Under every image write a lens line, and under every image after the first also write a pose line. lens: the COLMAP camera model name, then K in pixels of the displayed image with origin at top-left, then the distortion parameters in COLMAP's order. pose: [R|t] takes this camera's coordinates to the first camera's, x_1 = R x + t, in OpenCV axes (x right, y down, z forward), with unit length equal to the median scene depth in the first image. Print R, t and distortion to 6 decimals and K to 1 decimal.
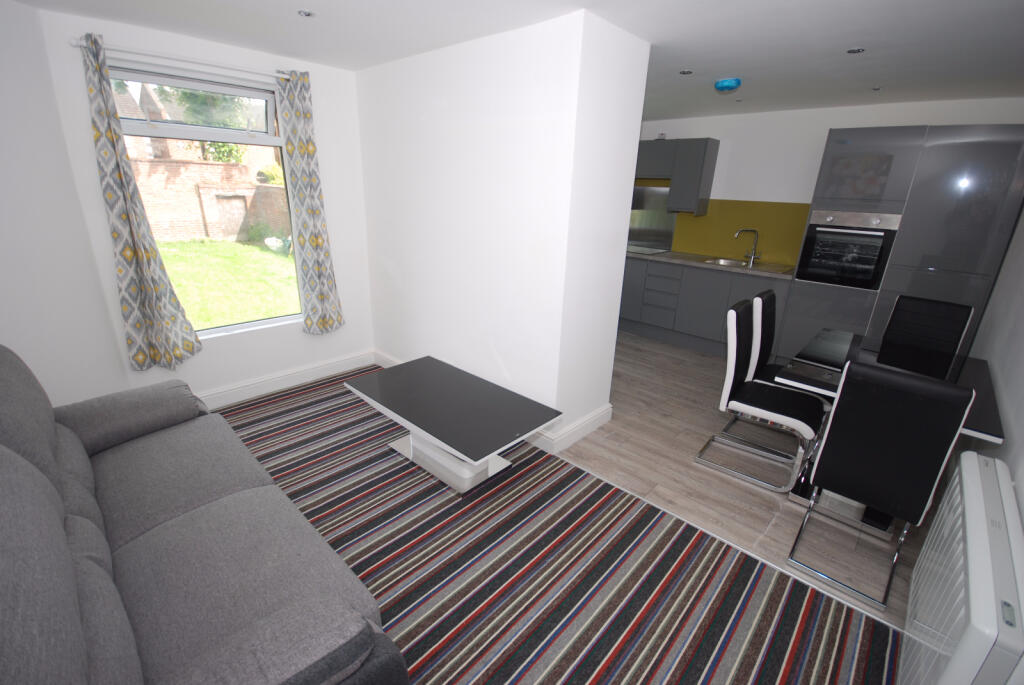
lens RADIAL K [[445.4, 0, 510.9], [0, 445.4, 343.0], [0, 0, 1]] dist [-0.003560, -0.004053]
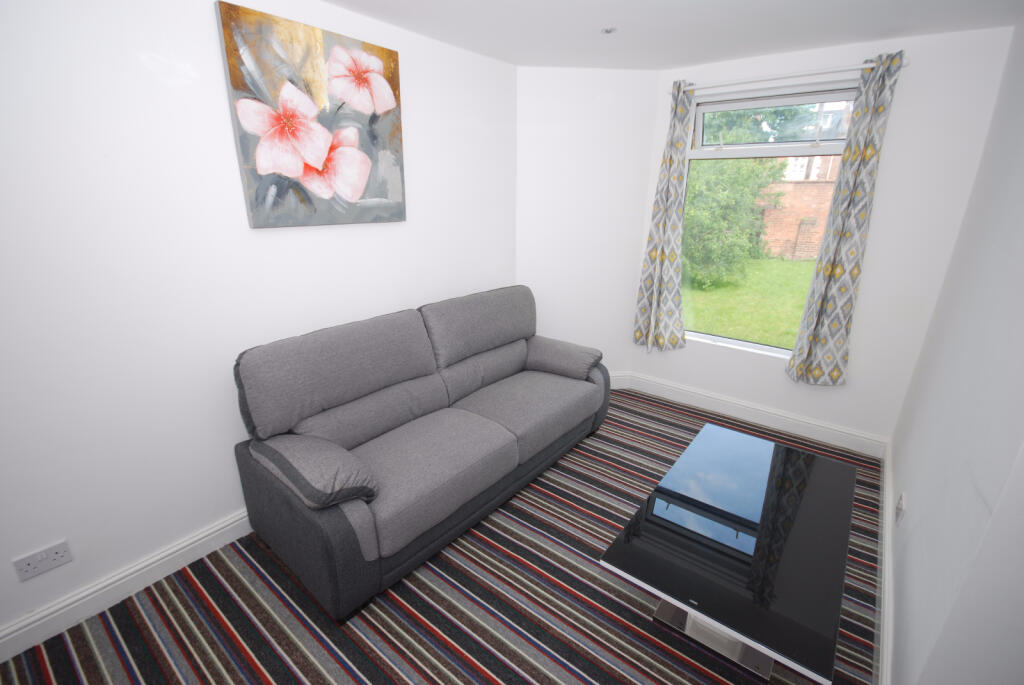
lens RADIAL K [[445.4, 0, 512.6], [0, 445.4, 344.2], [0, 0, 1]] dist [-0.003560, -0.004053]
pose [[0.085731, 0.290954, -0.952888, 0.363451], [-0.338355, 0.908070, 0.246828, -0.136176], [0.937105, 0.301254, 0.176295, 0.444439]]
